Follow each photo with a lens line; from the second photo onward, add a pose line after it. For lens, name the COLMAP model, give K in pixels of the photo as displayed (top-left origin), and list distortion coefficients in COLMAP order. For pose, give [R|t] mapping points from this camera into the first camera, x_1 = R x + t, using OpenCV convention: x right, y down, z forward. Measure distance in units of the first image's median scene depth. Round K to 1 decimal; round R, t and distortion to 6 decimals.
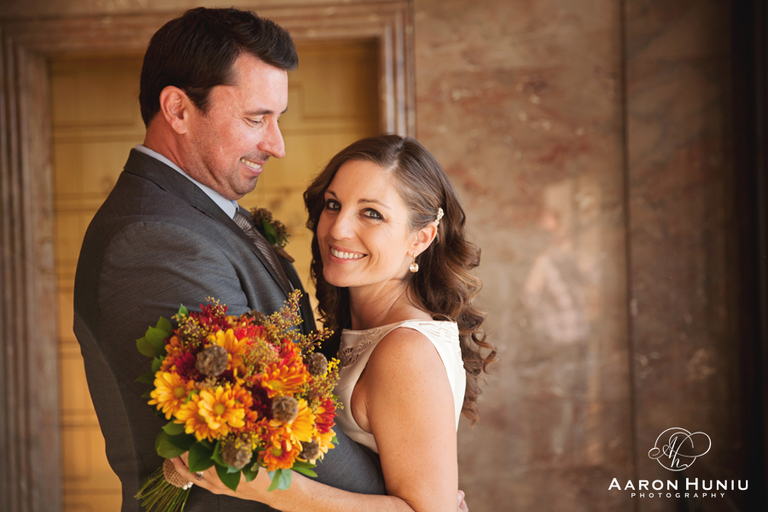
lens RADIAL K [[1393.7, 0, 385.1], [0, 1393.7, 257.4], [0, 0, 1]] dist [0.042124, 0.000000]
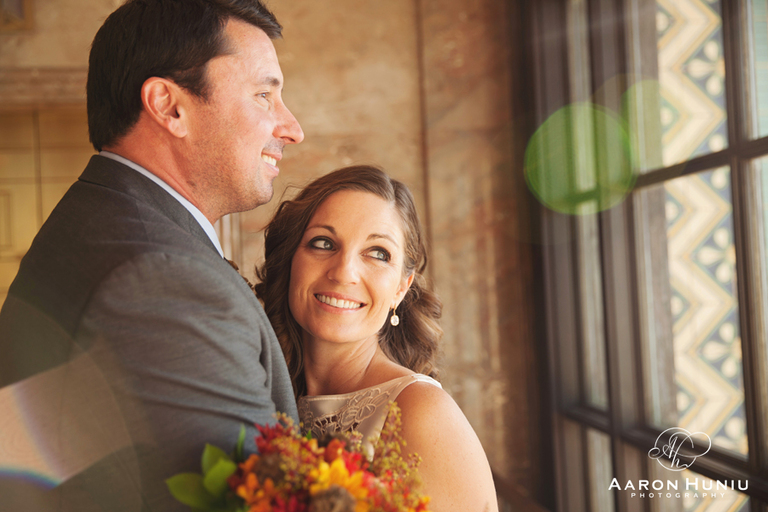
lens RADIAL K [[972.8, 0, 383.9], [0, 972.8, 252.3], [0, 0, 1]] dist [0.025898, 0.000000]
pose [[0.952004, -0.004442, 0.306054, -0.105536], [0.020549, 0.998566, -0.049424, -0.002090], [-0.305396, 0.053341, 0.950730, 0.265484]]
